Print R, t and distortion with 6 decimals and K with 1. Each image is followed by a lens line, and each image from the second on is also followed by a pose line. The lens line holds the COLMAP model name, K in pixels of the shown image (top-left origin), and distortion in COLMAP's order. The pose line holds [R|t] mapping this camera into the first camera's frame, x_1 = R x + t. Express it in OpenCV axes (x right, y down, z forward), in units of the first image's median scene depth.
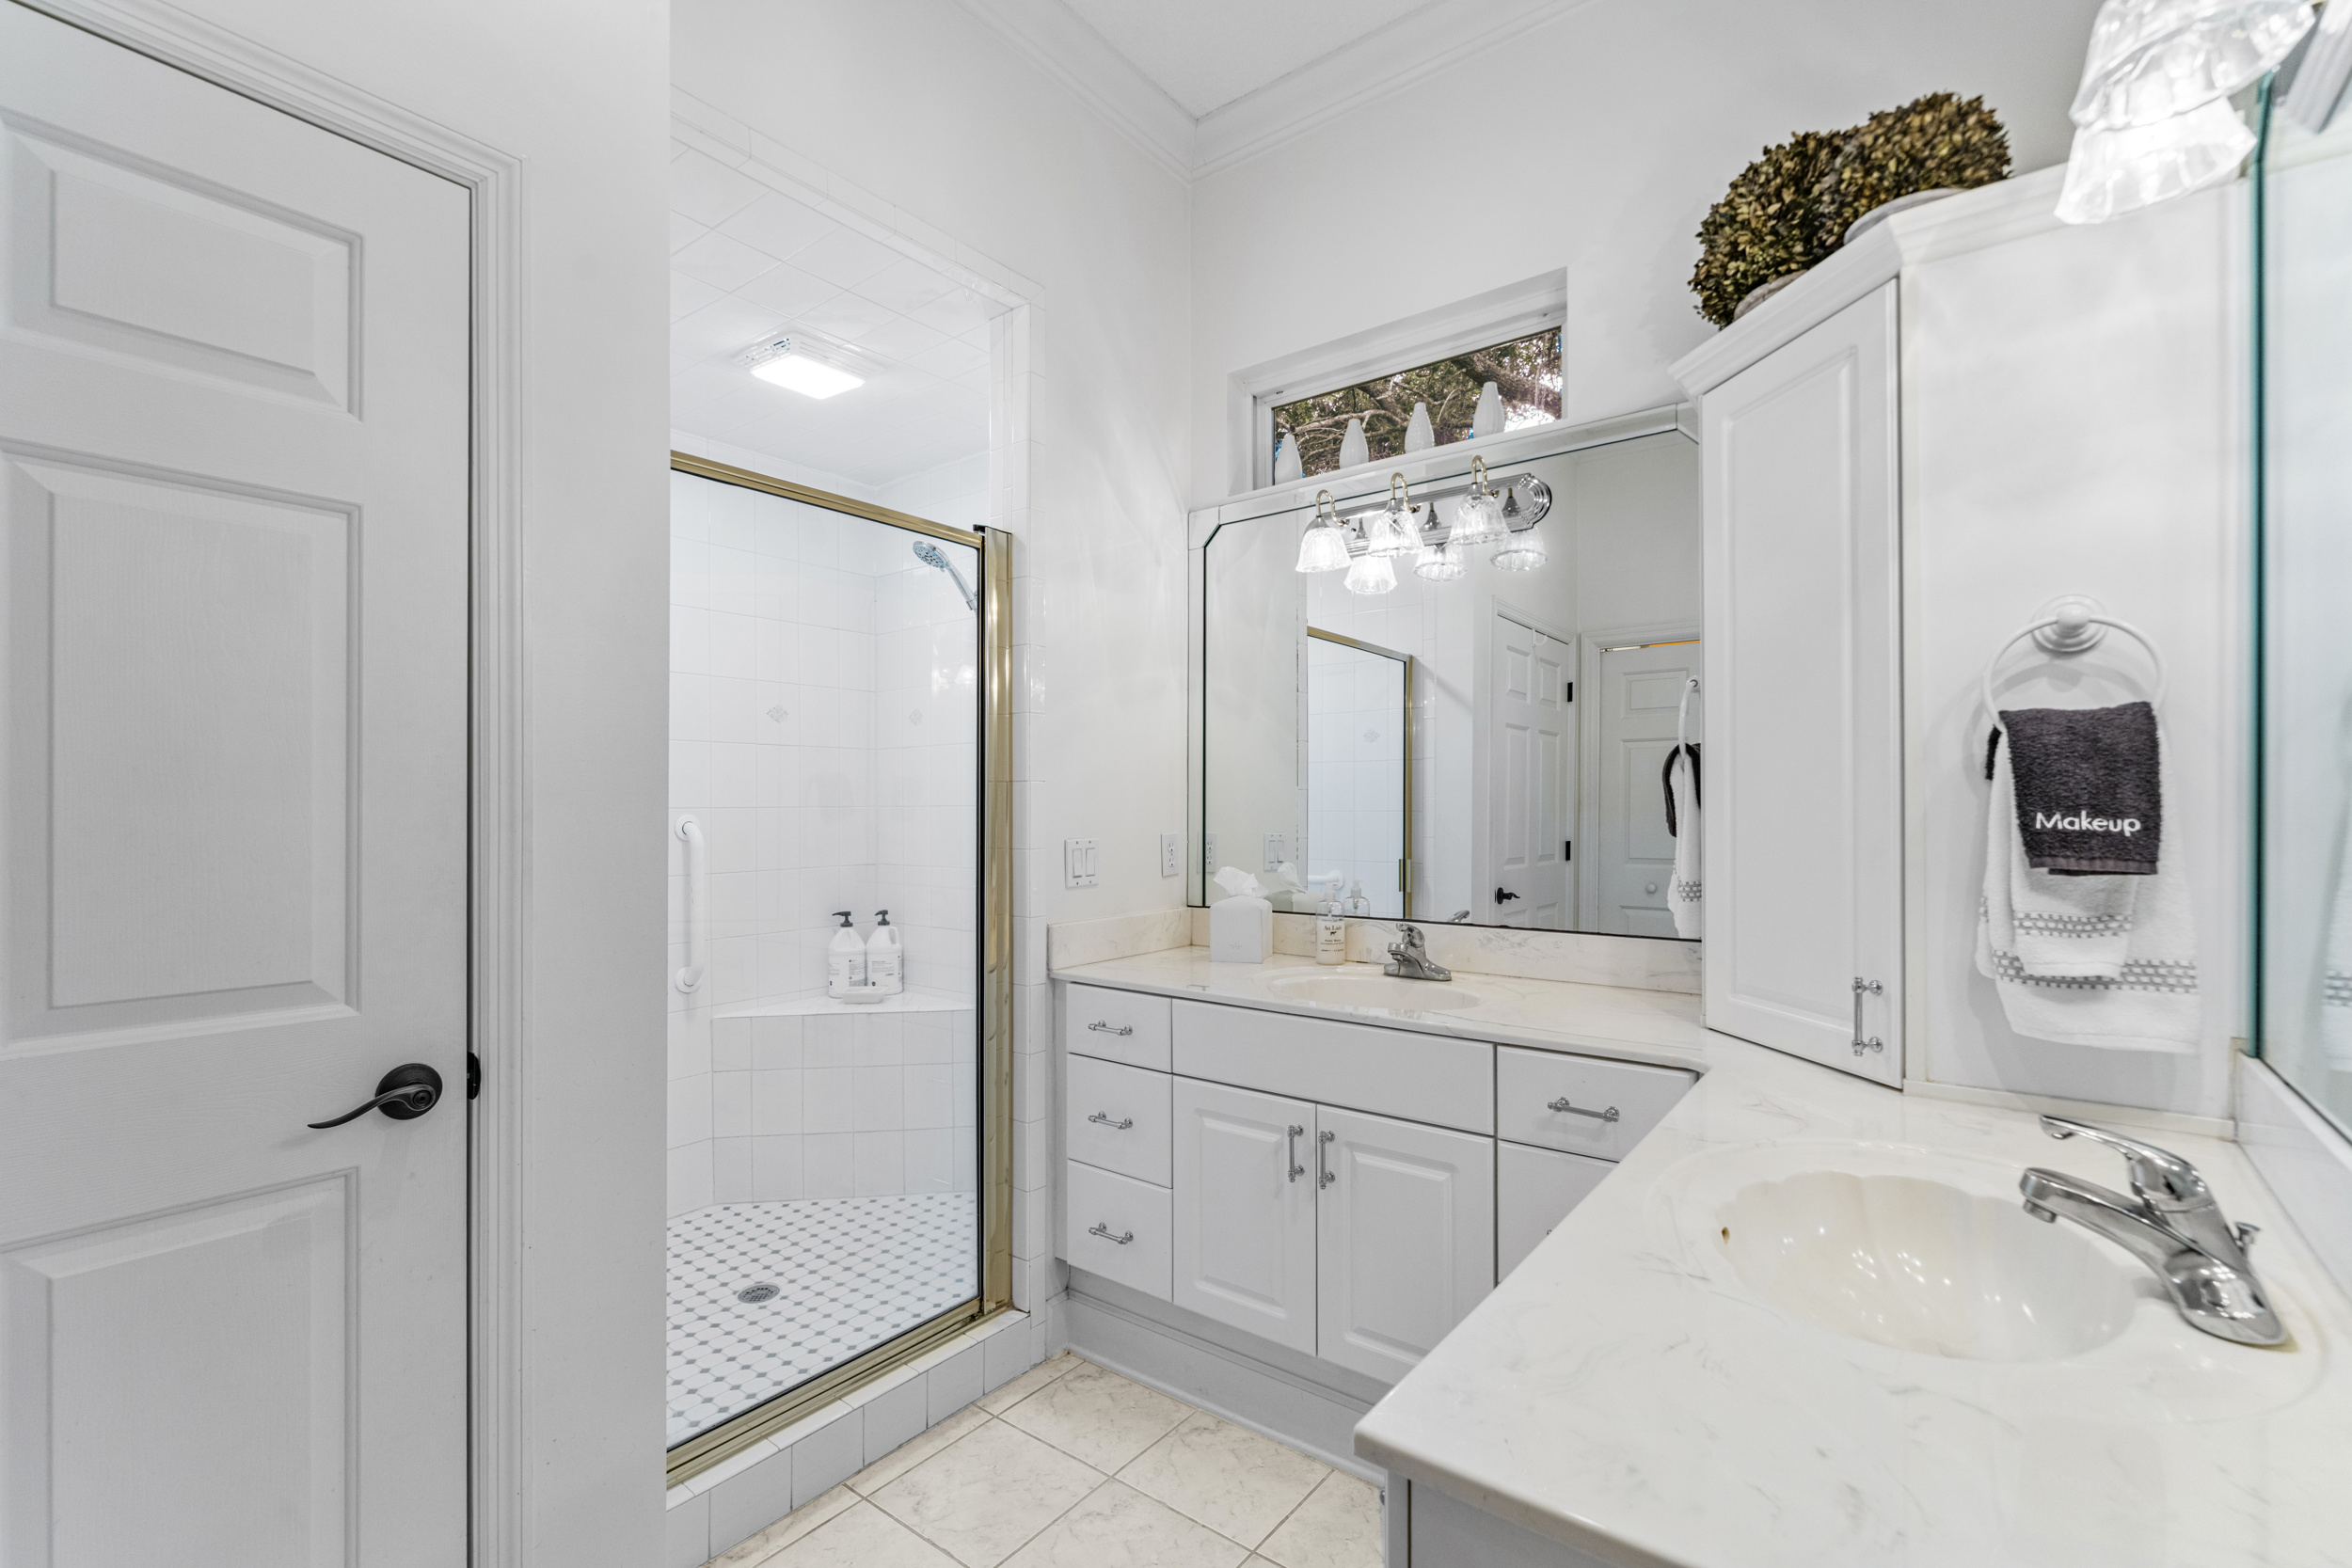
lens RADIAL K [[1022.8, 0, 1183.1], [0, 1022.8, 792.2], [0, 0, 1]] dist [-0.009196, 0.000566]
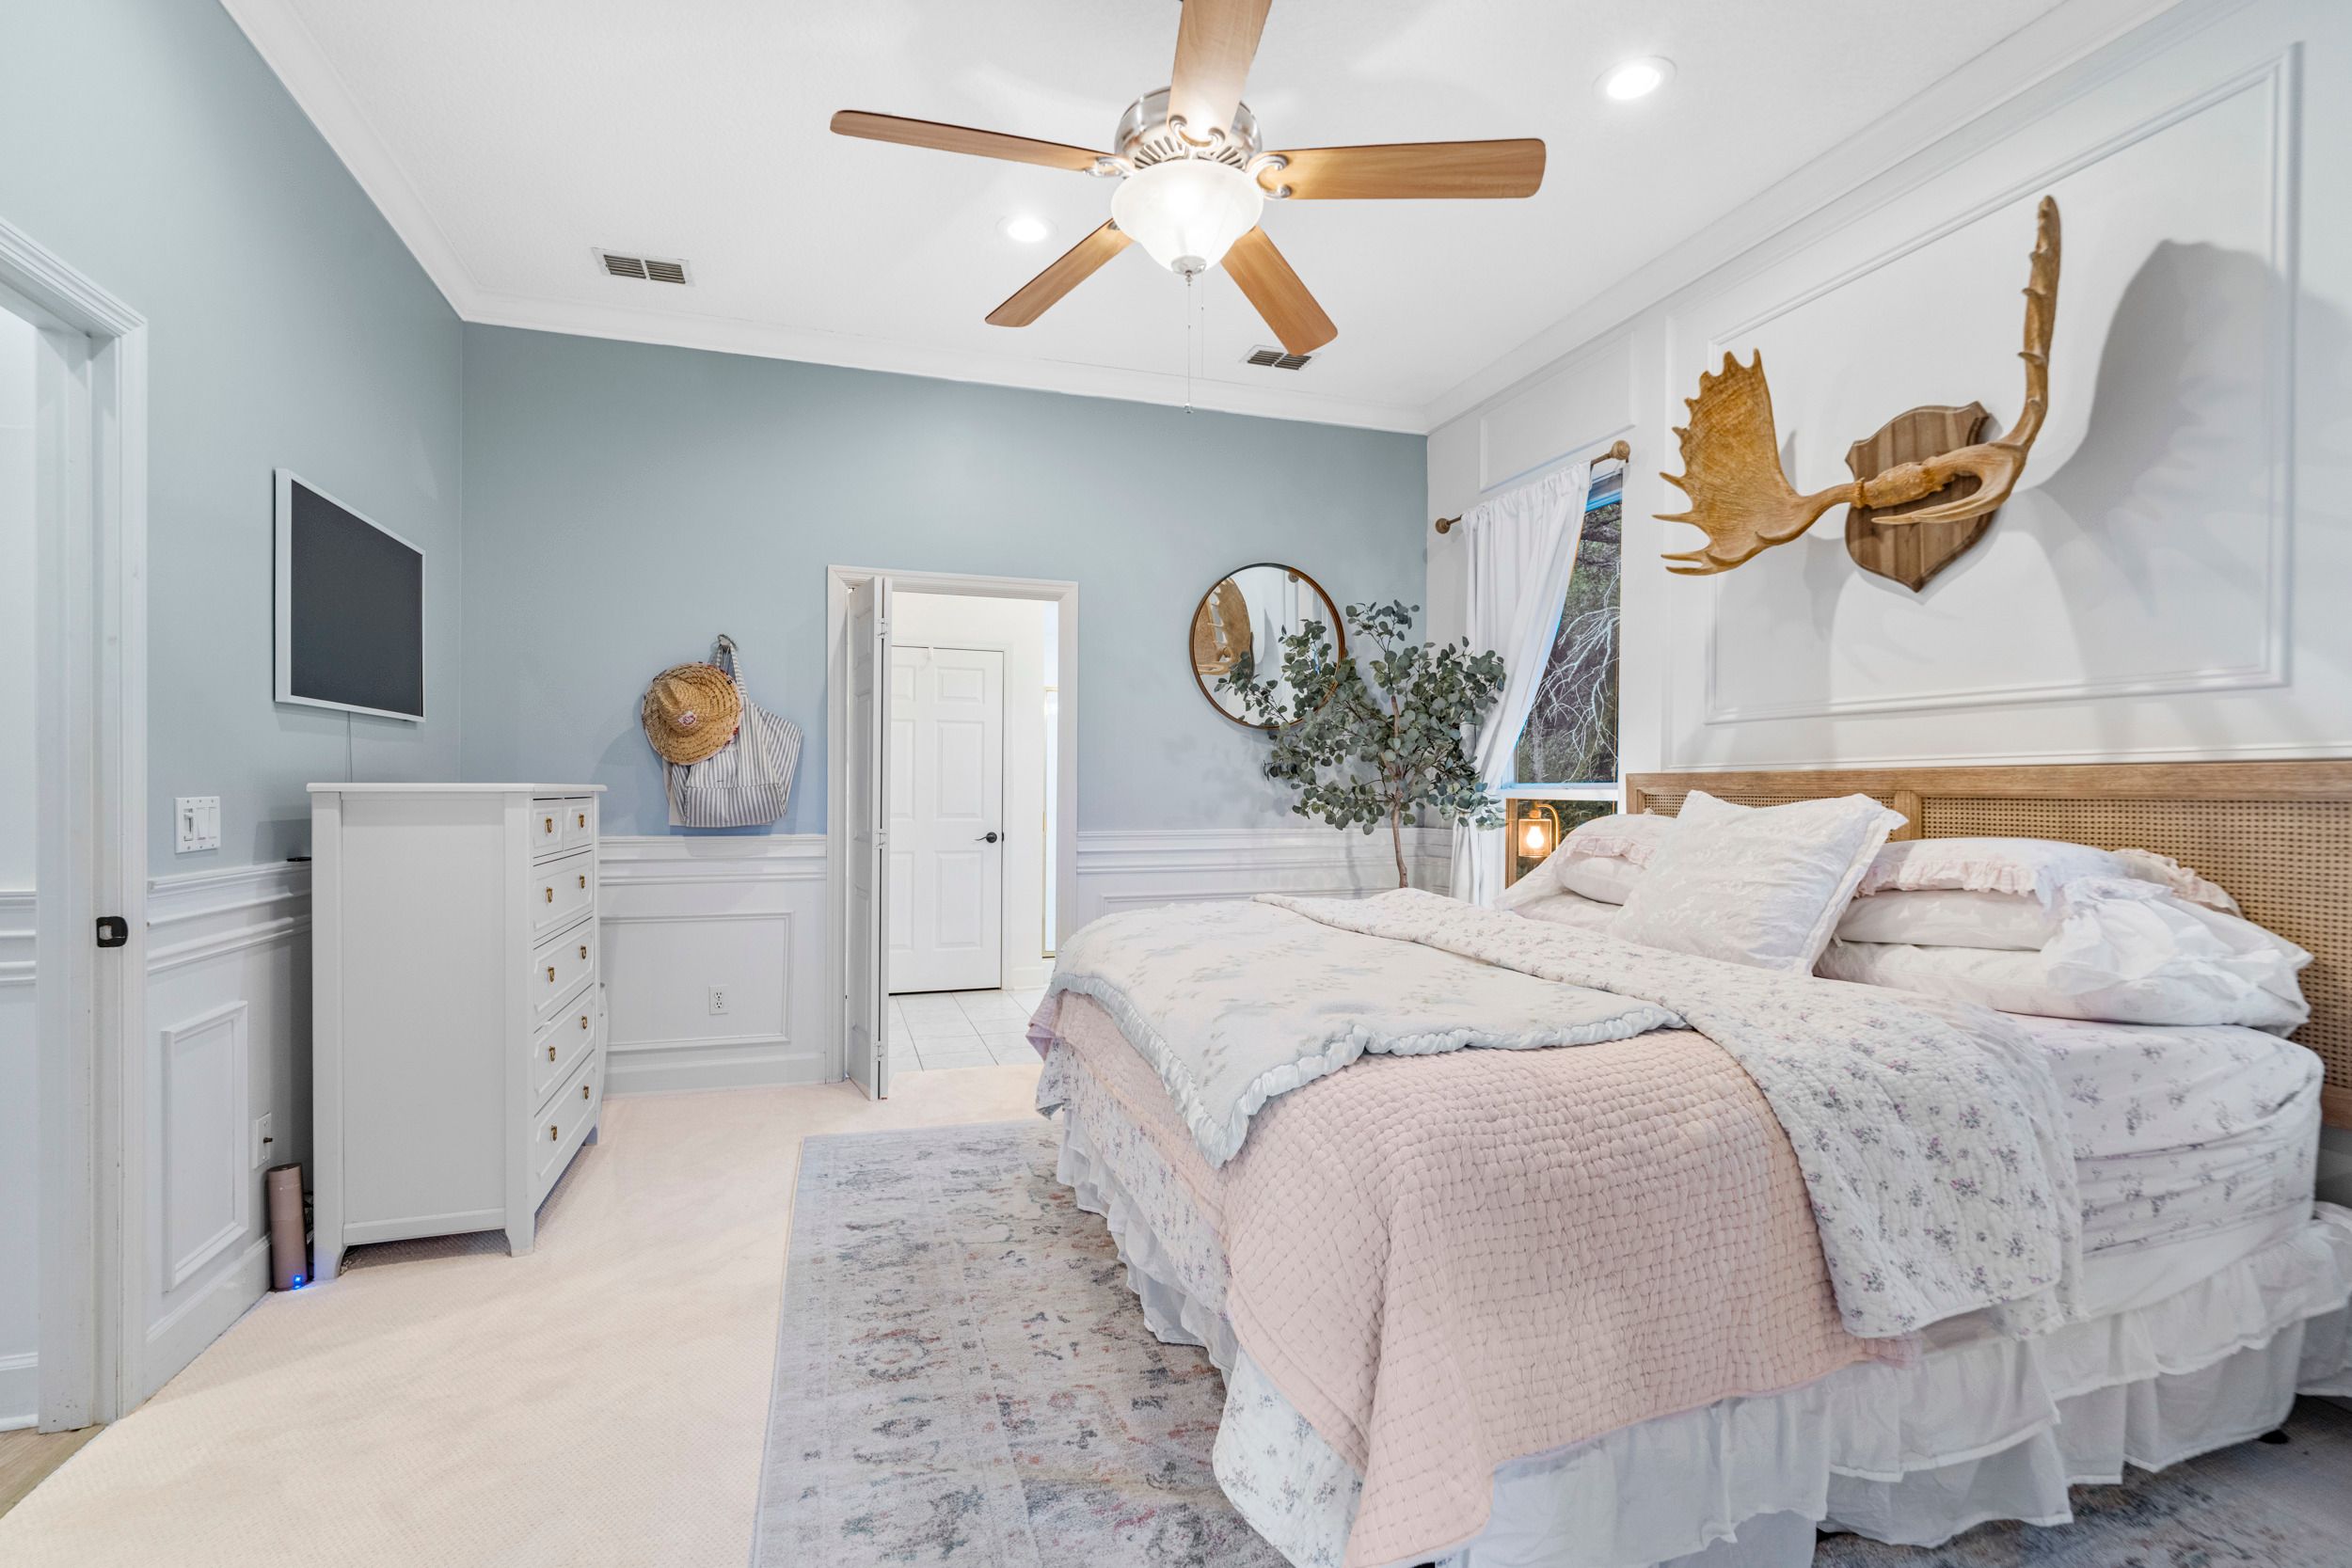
lens RADIAL K [[1022.8, 0, 1174.0], [0, 1022.8, 795.0], [0, 0, 1]] dist [-0.009196, 0.000566]
pose [[0.854326, 0.010766, -0.519626, 2.596692], [-0.004145, 0.999895, 0.013902, 0.014372], [0.519721, -0.009723, 0.854281, -2.806045]]
